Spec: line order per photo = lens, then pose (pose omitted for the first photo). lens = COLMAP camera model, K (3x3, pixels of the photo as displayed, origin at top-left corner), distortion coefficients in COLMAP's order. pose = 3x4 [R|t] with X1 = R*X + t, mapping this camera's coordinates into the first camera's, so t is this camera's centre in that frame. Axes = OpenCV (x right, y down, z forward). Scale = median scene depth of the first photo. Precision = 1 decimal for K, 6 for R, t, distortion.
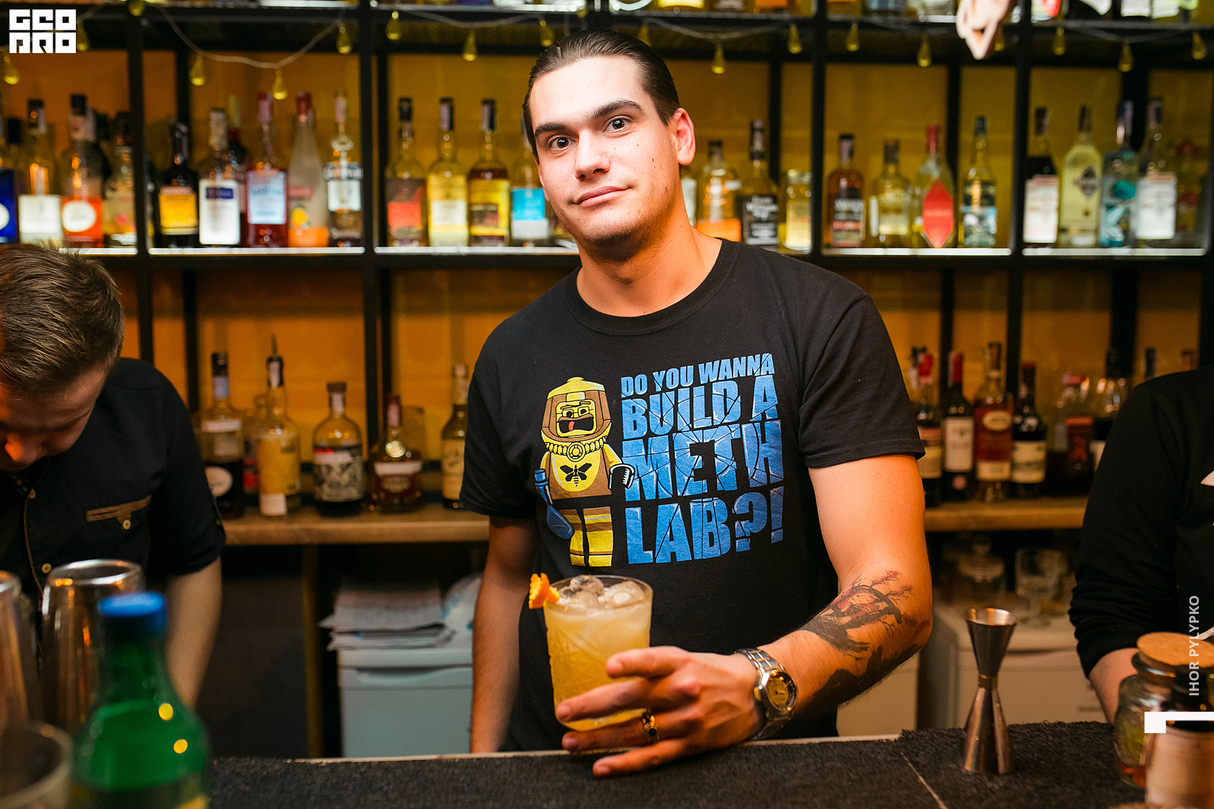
lens RADIAL K [[1181.0, 0, 587.4], [0, 1181.0, 398.4], [0, 0, 1]] dist [-0.032357, 0.000000]
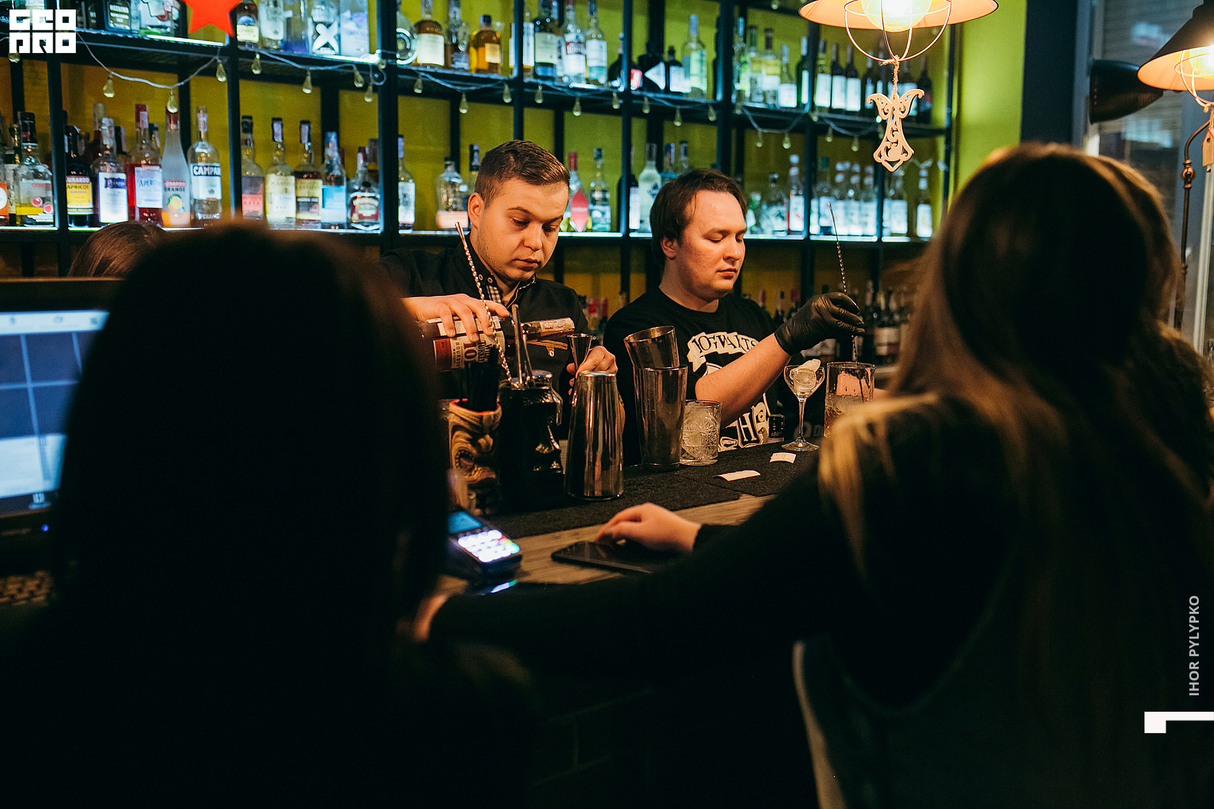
lens RADIAL K [[1181.0, 0, 613.9], [0, 1181.0, 399.3], [0, 0, 1]] dist [-0.032357, 0.000000]
pose [[0.826313, -0.067340, 0.559171, -0.577456], [0.052859, 0.997717, 0.042042, 0.031287], [-0.560725, -0.005183, 0.827986, -0.333332]]
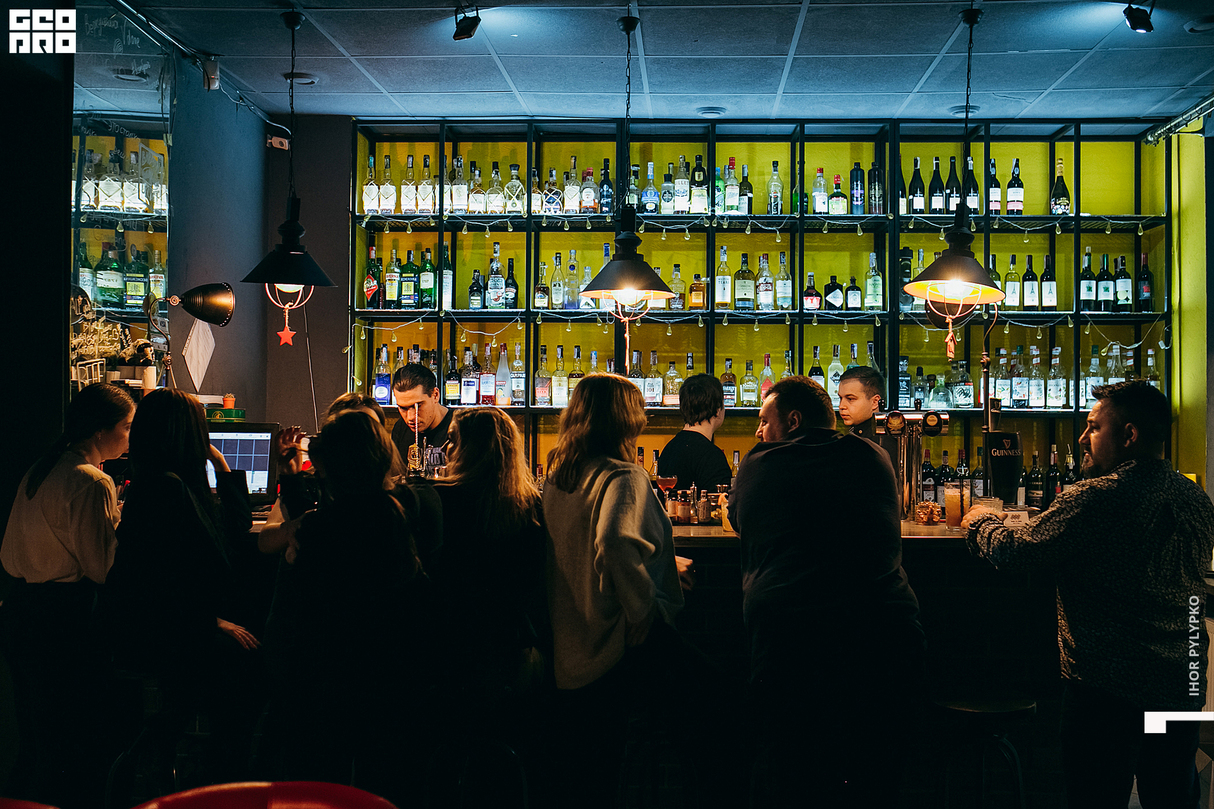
lens RADIAL K [[1181.0, 0, 600.8], [0, 1181.0, 405.3], [0, 0, 1]] dist [-0.032357, 0.000000]
pose [[0.988927, 0.004205, -0.148344, 0.330380], [-0.023642, 0.991296, -0.129509, 0.186987], [0.146508, 0.131582, 0.980419, -1.387687]]
